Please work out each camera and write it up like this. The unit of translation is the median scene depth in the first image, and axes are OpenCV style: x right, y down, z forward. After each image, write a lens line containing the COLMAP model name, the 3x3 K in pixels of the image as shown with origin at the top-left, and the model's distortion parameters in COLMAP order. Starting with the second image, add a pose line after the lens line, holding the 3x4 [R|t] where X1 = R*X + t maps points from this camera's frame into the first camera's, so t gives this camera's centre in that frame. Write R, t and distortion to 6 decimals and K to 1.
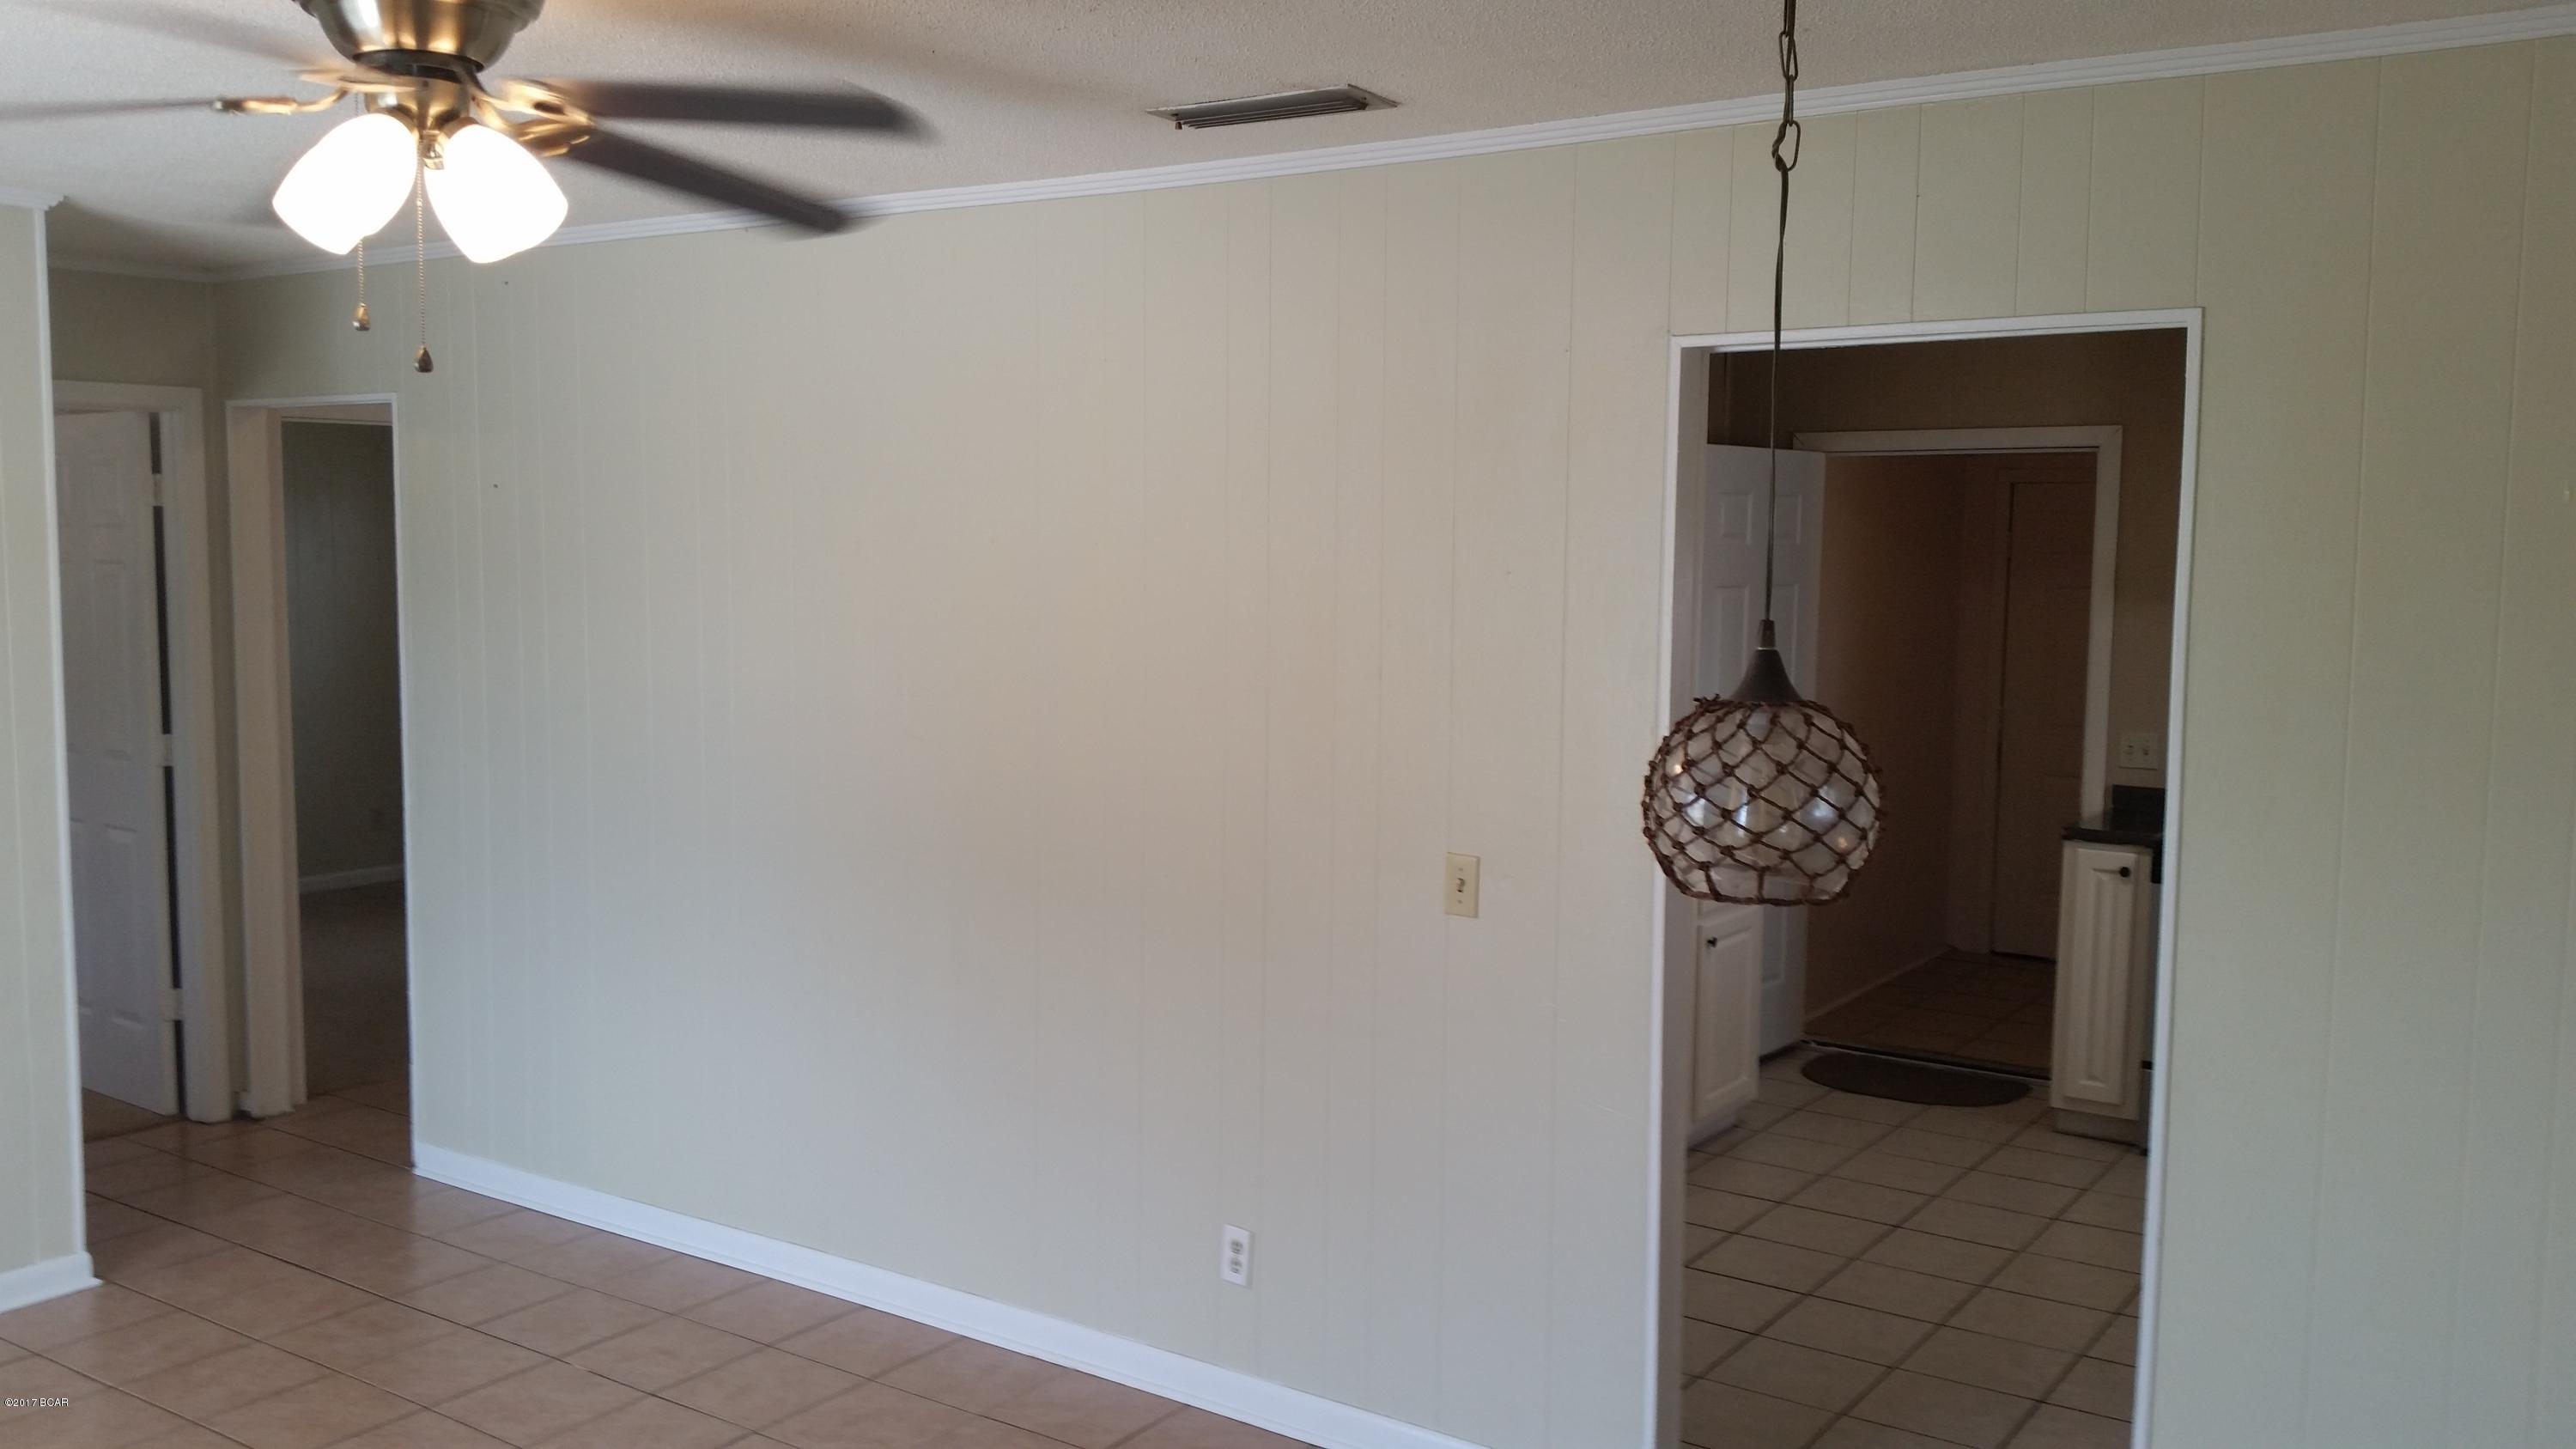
lens RADIAL K [[2143.6, 0, 1295.8], [0, 2143.6, 717.7], [0, 0, 1]] dist [0.145527, -0.241313]
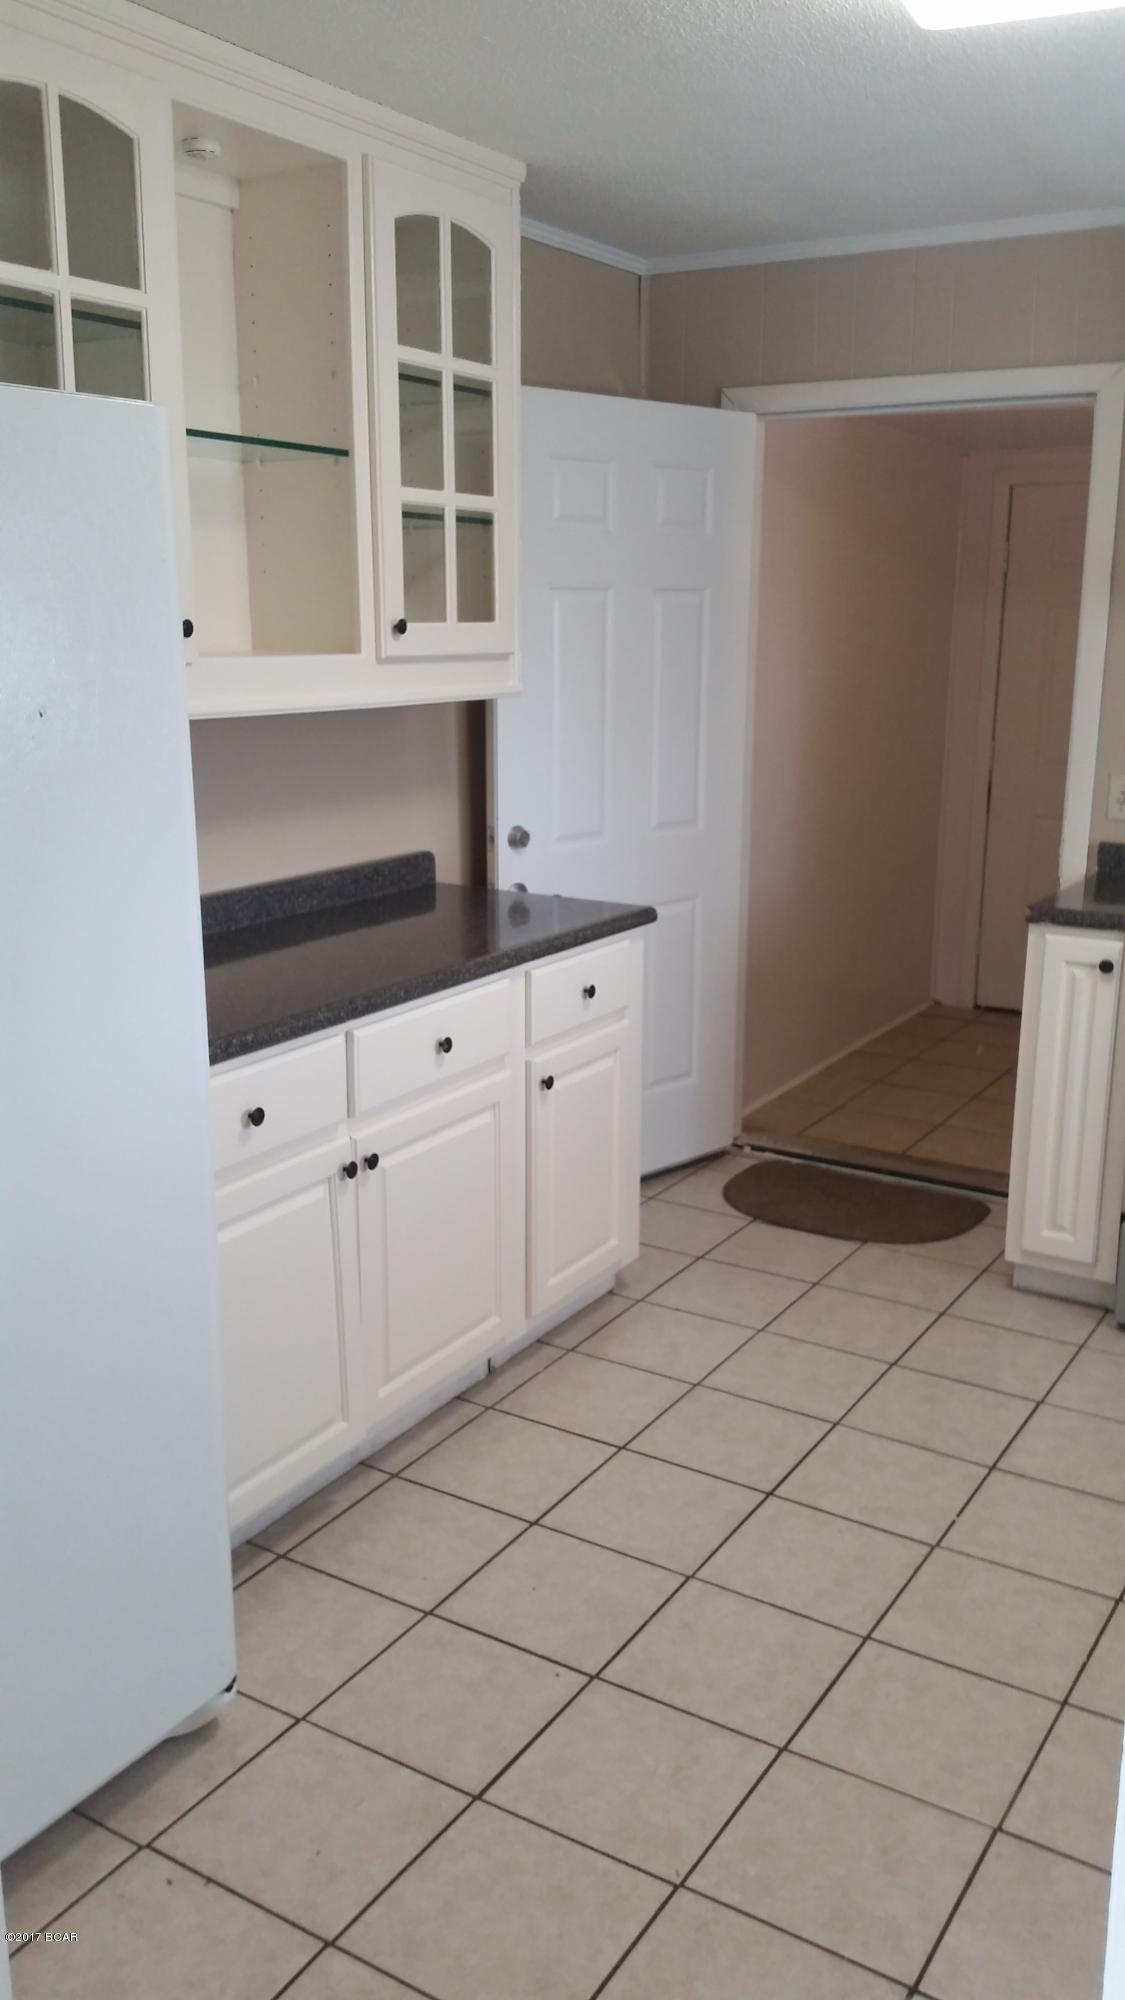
lens RADIAL K [[1664.0, 0, 599.1], [0, 1664.0, 989.6], [0, 0, 1]] dist [0.145527, -0.241313]
pose [[0.998356, -0.021999, 0.052935, 0.164479], [0.014008, 0.989058, 0.146863, -0.007834], [-0.055587, -0.145880, 0.987739, 0.409793]]
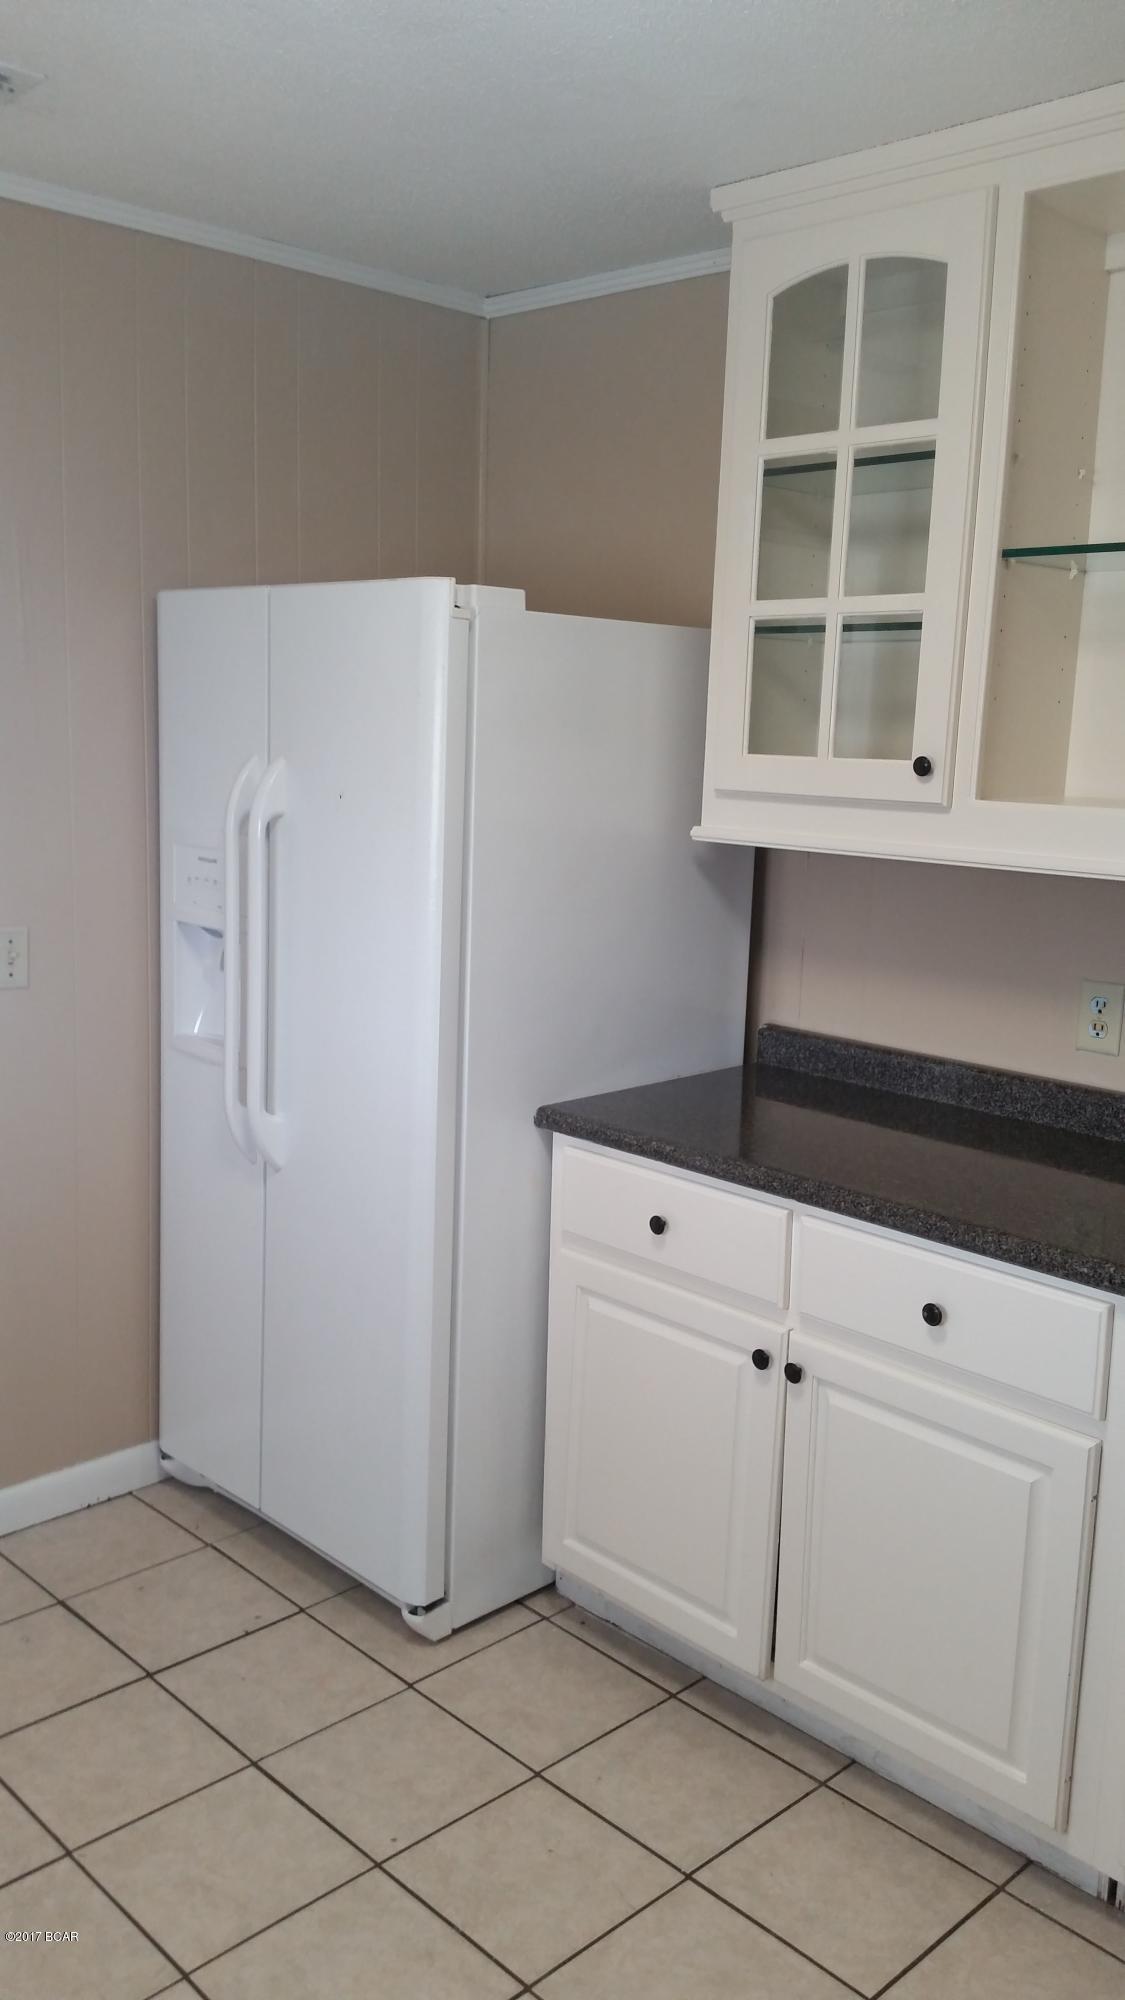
lens RADIAL K [[1664.0, 0, 600.1], [0, 1664.0, 1056.6], [0, 0, 1]] dist [0.145527, -0.241313]
pose [[-0.189356, 0.161794, -0.968487, 0.486829], [-0.125968, 0.974178, 0.187374, -0.034726], [0.973795, 0.157478, -0.164085, 0.841644]]
